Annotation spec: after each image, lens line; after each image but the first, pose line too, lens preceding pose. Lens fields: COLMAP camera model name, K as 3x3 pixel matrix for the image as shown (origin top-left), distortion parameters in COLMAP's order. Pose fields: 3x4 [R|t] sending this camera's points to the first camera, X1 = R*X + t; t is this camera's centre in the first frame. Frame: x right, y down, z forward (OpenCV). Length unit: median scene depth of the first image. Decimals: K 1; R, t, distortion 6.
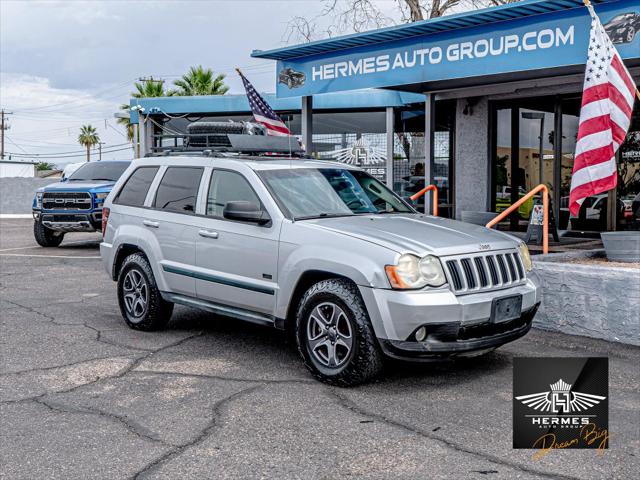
lens RADIAL K [[734.9, 0, 344.1], [0, 734.9, 237.0], [0, 0, 1]] dist [0.002076, 0.001403]
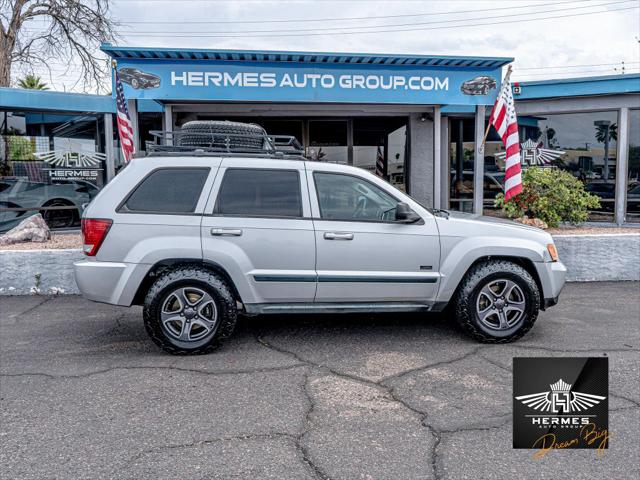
lens RADIAL K [[553.6, 0, 321.1], [0, 553.6, 238.8], [0, 0, 1]] dist [-0.003323, 0.001527]
pose [[0.620631, -0.084042, 0.779585, -0.642868], [0.062886, 0.996372, 0.057349, -0.037228], [-0.781577, 0.013432, 0.623665, 0.437225]]
